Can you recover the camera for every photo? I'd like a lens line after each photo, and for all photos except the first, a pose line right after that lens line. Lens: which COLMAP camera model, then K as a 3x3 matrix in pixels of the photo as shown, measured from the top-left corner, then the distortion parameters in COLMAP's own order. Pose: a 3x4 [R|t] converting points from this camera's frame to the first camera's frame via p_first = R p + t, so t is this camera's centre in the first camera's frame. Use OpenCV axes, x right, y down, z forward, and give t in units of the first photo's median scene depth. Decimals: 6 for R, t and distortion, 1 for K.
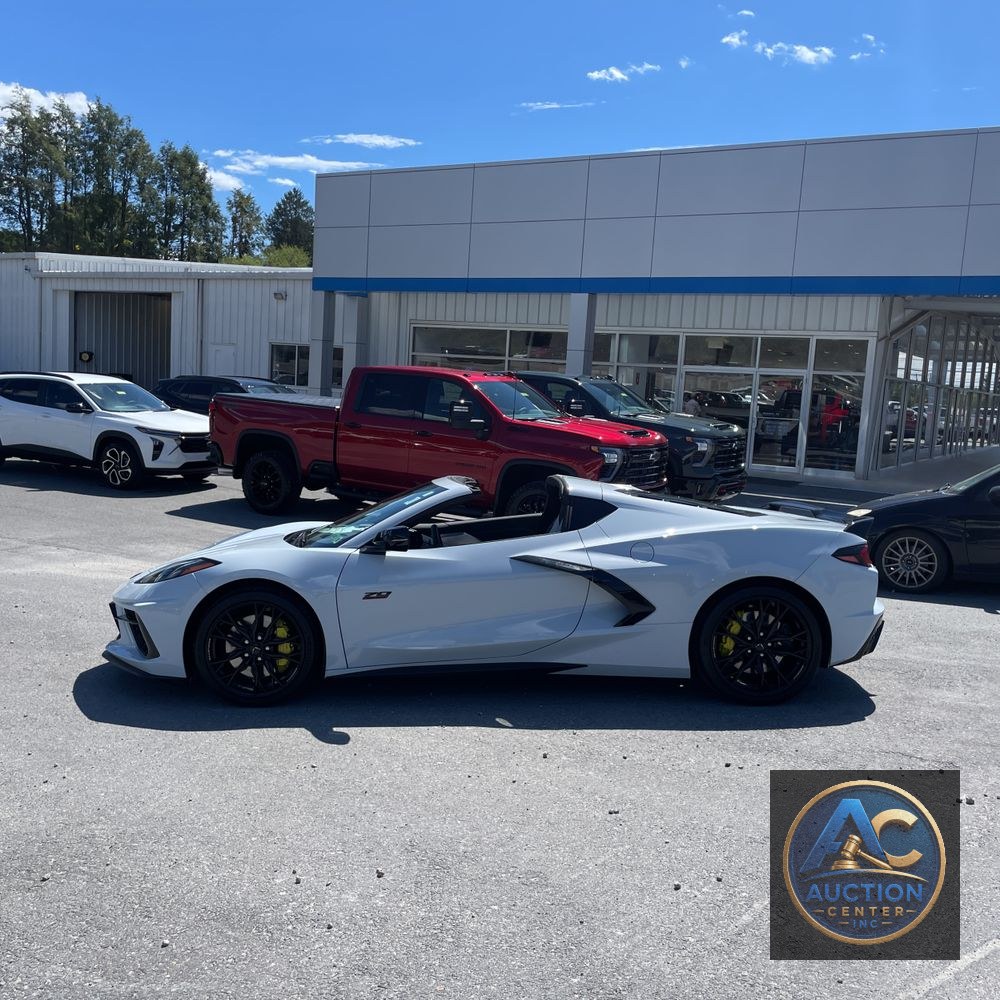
lens RADIAL K [[1022.6, 0, 498.6], [0, 1022.6, 504.9], [0, 0, 1]] dist [0.038418, 0.000000]
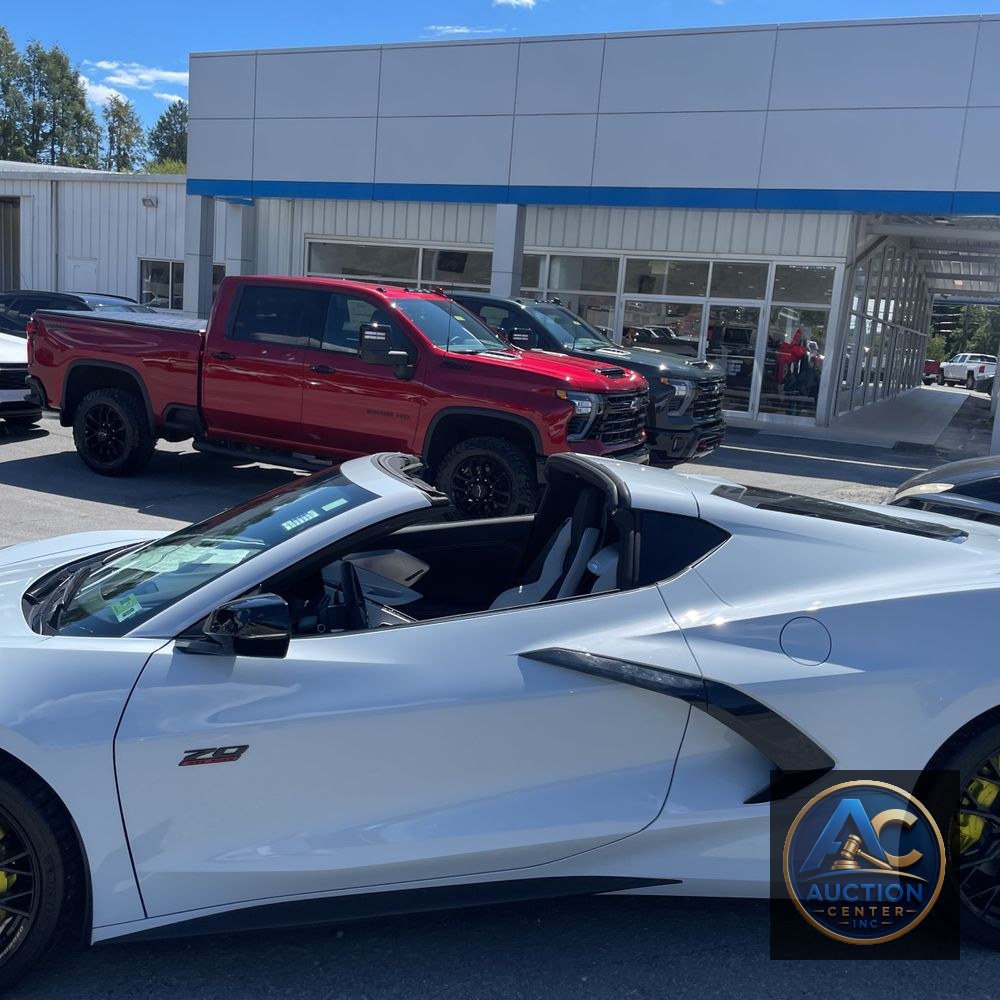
lens RADIAL K [[1022.6, 0, 497.2], [0, 1022.6, 494.9], [0, 0, 1]] dist [0.038418, 0.000000]
pose [[0.995318, 0.001130, 0.096651, -0.011175], [-0.006276, 0.998577, 0.052958, -0.011351], [-0.096454, -0.053317, 0.993908, 0.148032]]
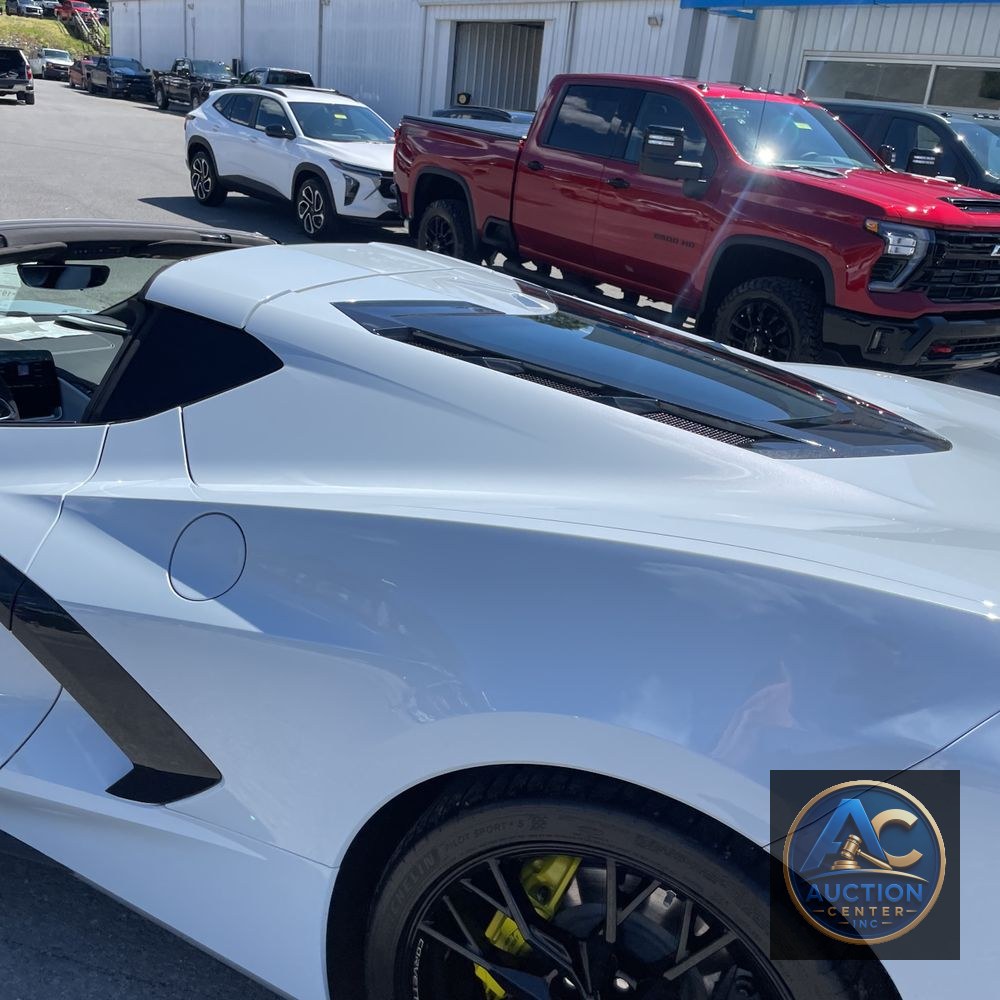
lens RADIAL K [[1022.6, 0, 513.4], [0, 1022.6, 499.8], [0, 0, 1]] dist [0.038418, 0.000000]
pose [[0.910788, 0.178986, -0.372060, 0.079753], [-0.099696, 0.969822, 0.222499, -0.008438], [0.400656, -0.165556, 0.901147, 0.212765]]
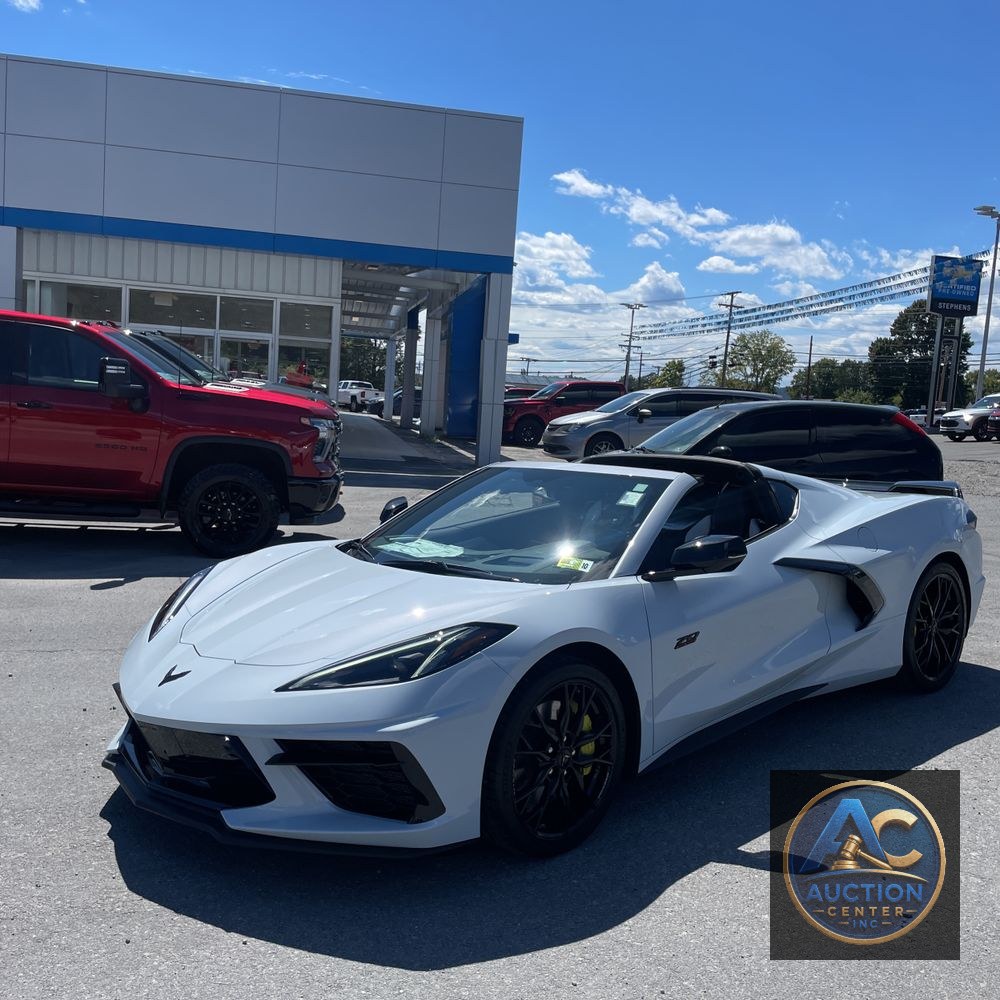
lens RADIAL K [[1022.6, 0, 505.8], [0, 1022.6, 490.2], [0, 0, 1]] dist [0.038418, 0.000000]
pose [[0.754303, -0.065445, 0.653257, -0.170105], [0.054110, 0.997831, 0.037486, -0.011435], [-0.654293, 0.007072, 0.756208, 0.145935]]
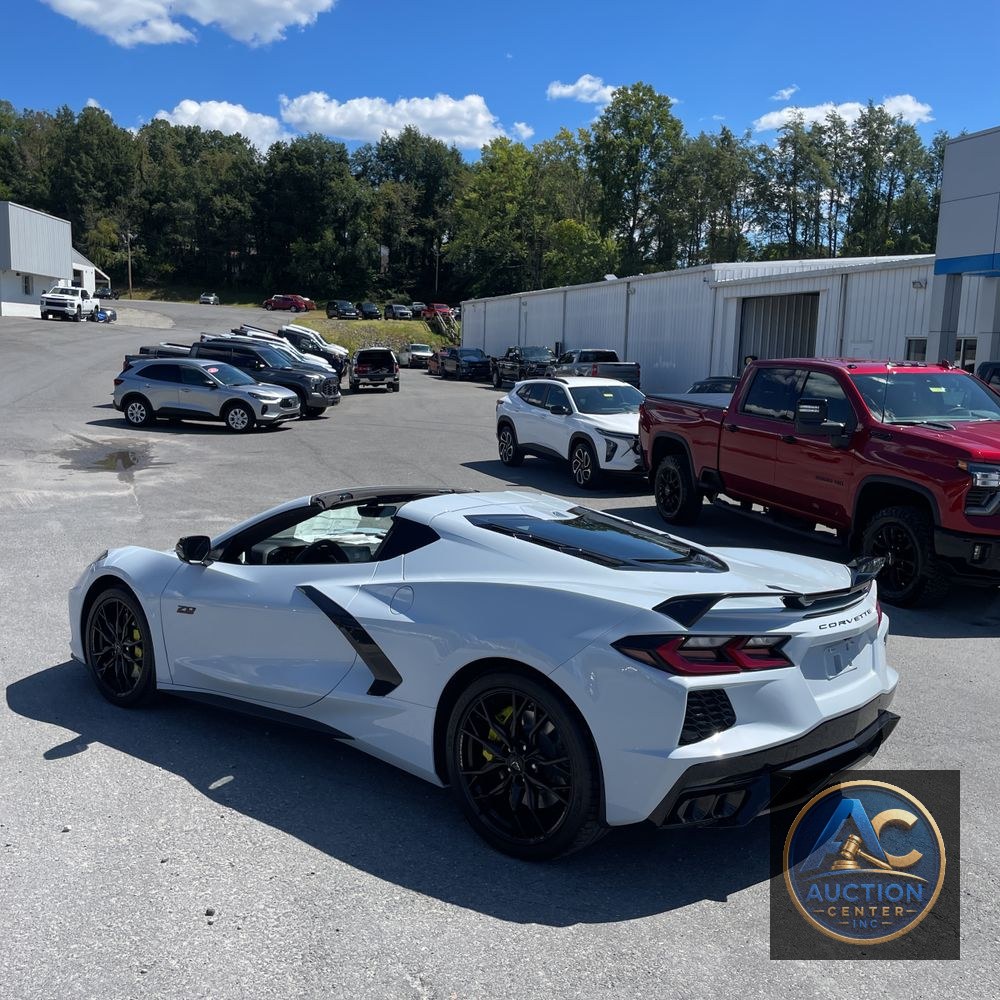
lens RADIAL K [[1022.6, 0, 489.6], [0, 1022.6, 503.6], [0, 0, 1]] dist [0.038418, 0.000000]
pose [[0.733884, 0.063697, -0.676281, 0.179225], [-0.067265, 0.997515, 0.020959, -0.011103], [0.675936, 0.030109, 0.736345, 0.132768]]
